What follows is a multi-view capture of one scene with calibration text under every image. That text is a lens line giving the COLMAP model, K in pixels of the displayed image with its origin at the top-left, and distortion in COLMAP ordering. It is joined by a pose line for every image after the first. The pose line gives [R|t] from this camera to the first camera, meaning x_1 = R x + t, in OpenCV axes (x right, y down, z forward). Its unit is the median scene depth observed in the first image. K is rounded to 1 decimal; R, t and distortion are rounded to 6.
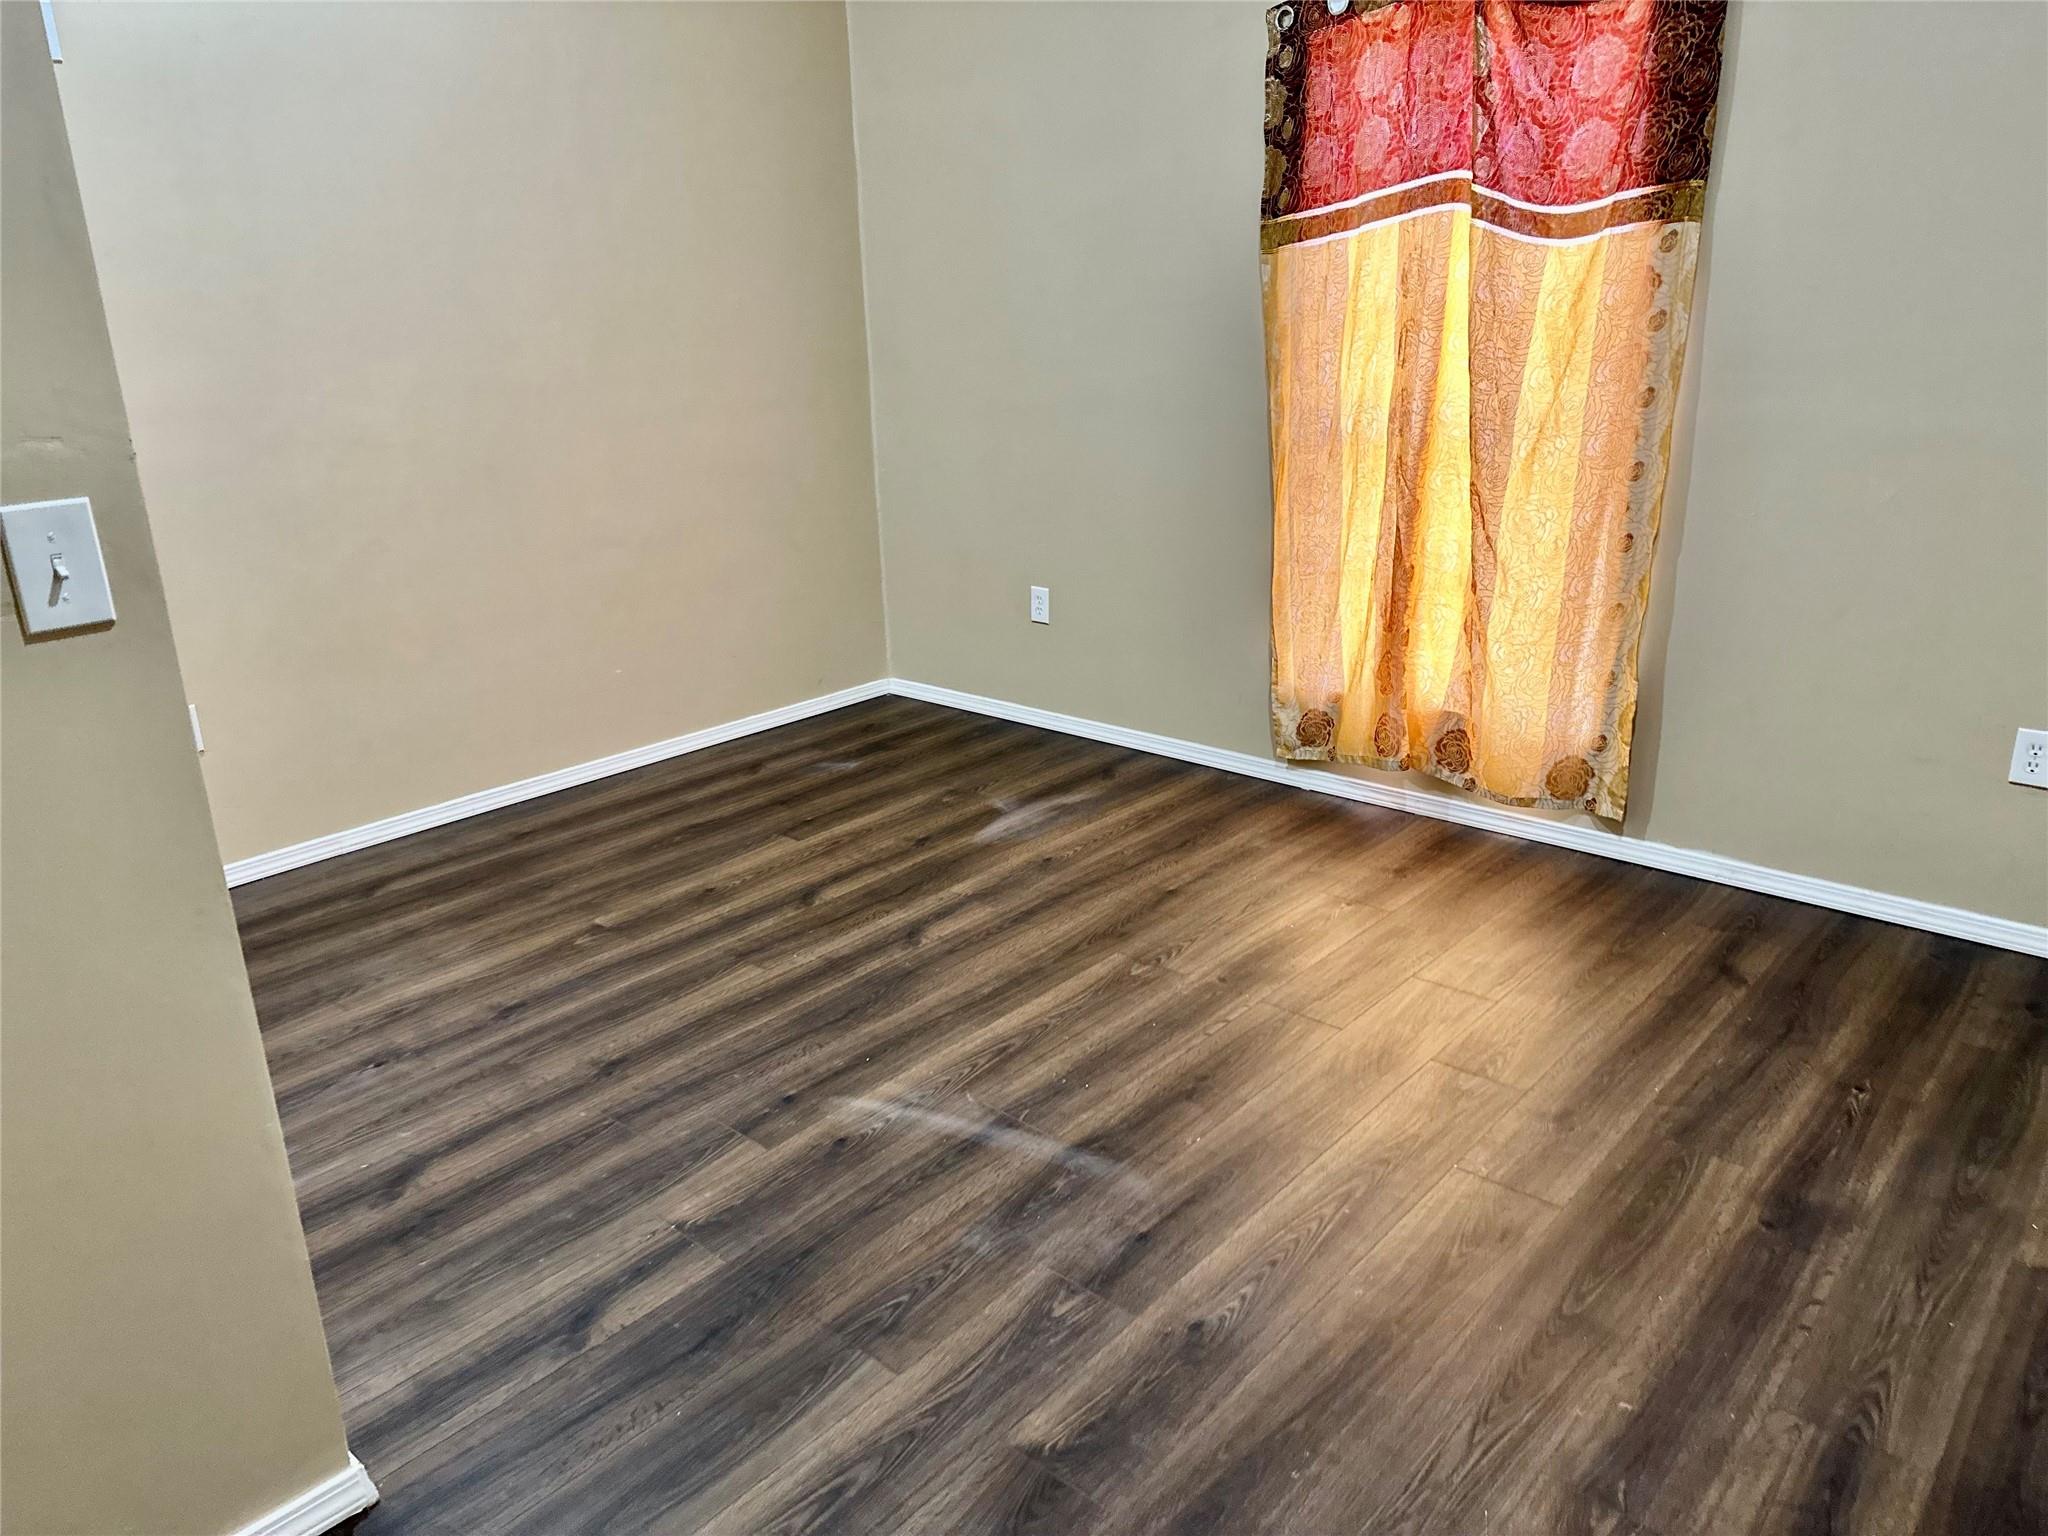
lens RADIAL K [[1427.1, 0, 1012.0], [0, 1427.1, 762.9], [0, 0, 1]] dist [0.214842, -0.355037]
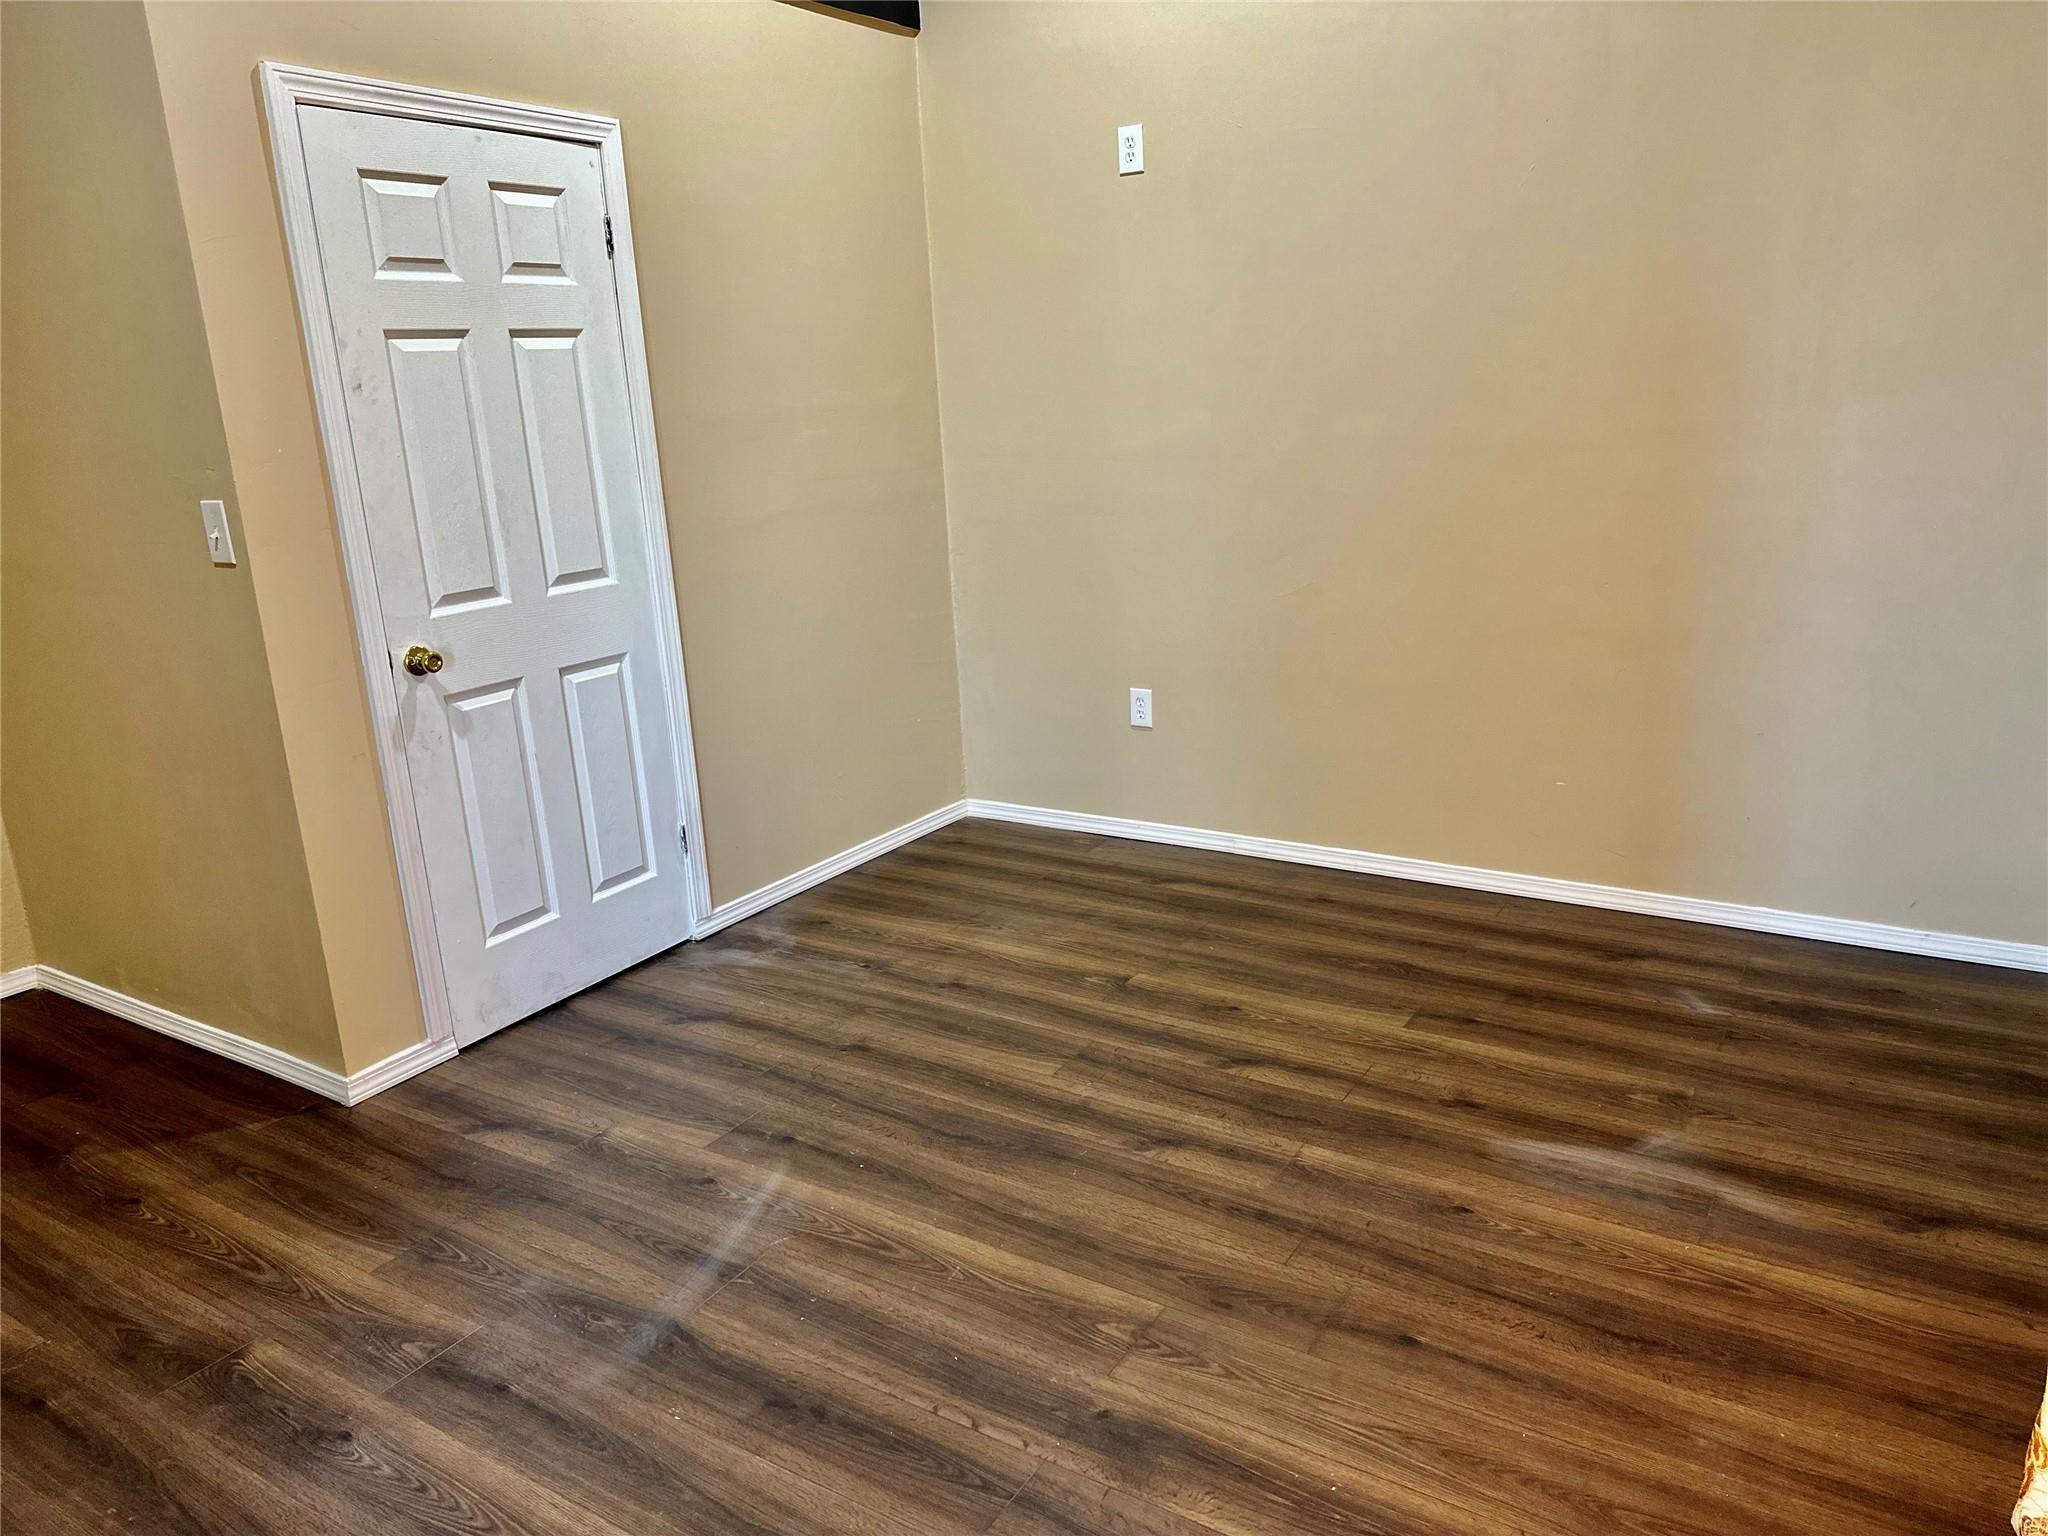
lens RADIAL K [[1427.1, 0, 1012.0], [0, 1427.1, 762.9], [0, 0, 1]] dist [0.214842, -0.355037]
pose [[0.150828, 0.273217, -0.950055, 0.618185], [-0.264003, 0.937277, 0.227629, -0.237438], [0.952656, 0.216484, 0.213498, 0.678828]]
